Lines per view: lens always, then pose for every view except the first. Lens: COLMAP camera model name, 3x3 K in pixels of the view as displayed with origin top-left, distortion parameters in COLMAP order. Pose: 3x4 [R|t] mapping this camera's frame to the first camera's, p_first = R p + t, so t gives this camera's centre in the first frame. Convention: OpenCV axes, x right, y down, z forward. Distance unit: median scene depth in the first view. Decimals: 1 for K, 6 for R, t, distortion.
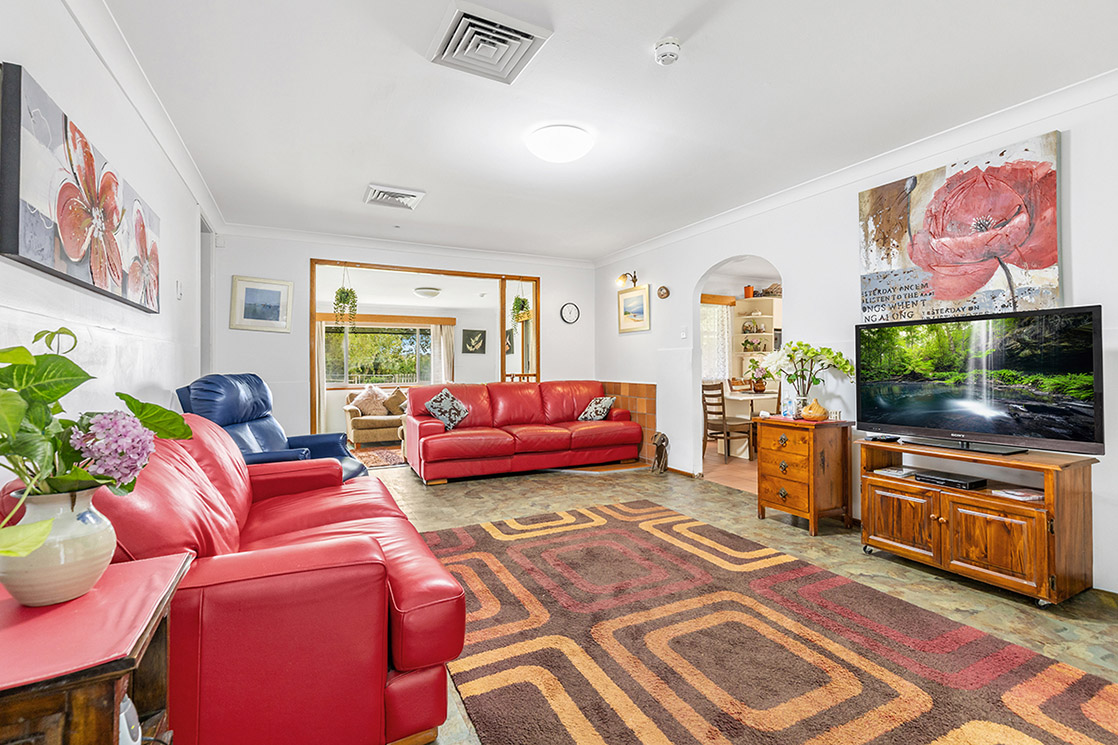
lens RADIAL K [[530.8, 0, 556.6], [0, 530.8, 360.1], [0, 0, 1]] dist [0.000235, 0.000008]
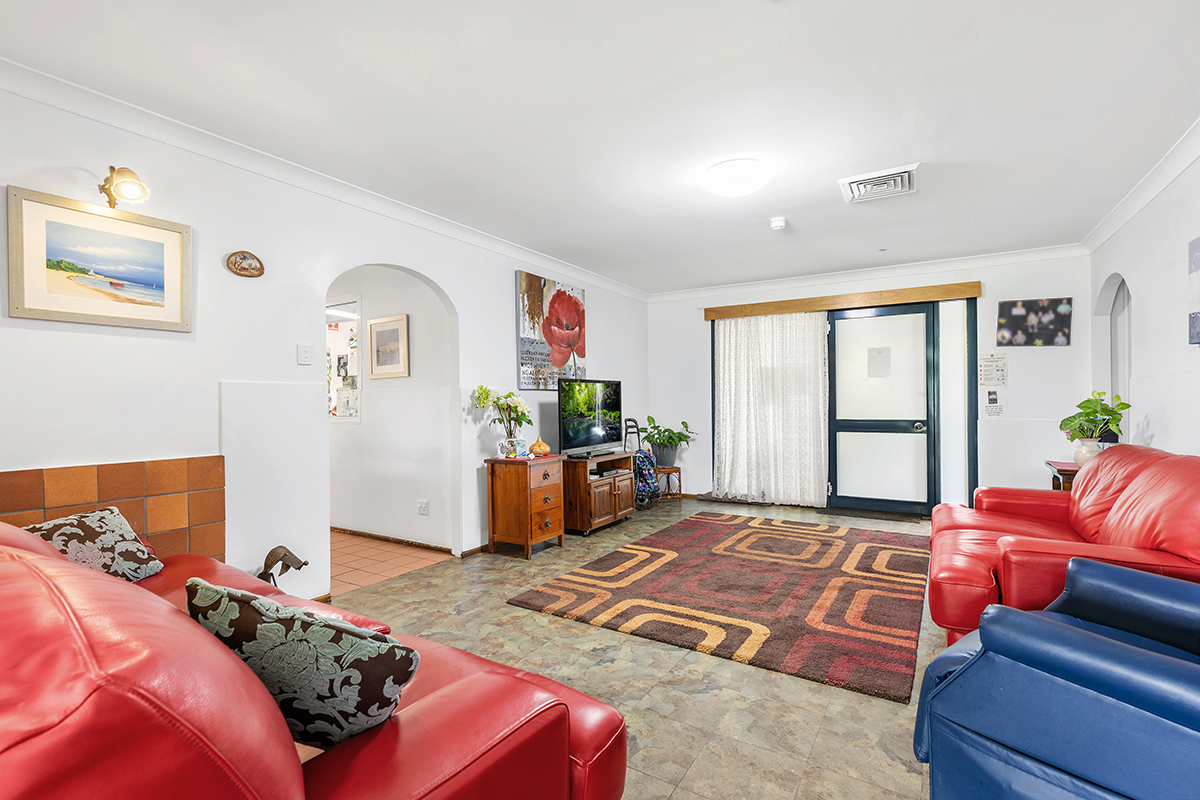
lens RADIAL K [[542.3, 0, 604.9], [0, 542.3, 402.3], [0, 0, 1]] dist [0.002272, 0.000122]
pose [[-0.534954, 0.012996, 0.844781, -0.712550], [0.004408, 0.999911, -0.012591, 0.013554], [-0.844869, -0.003011, -0.534964, 1.769818]]
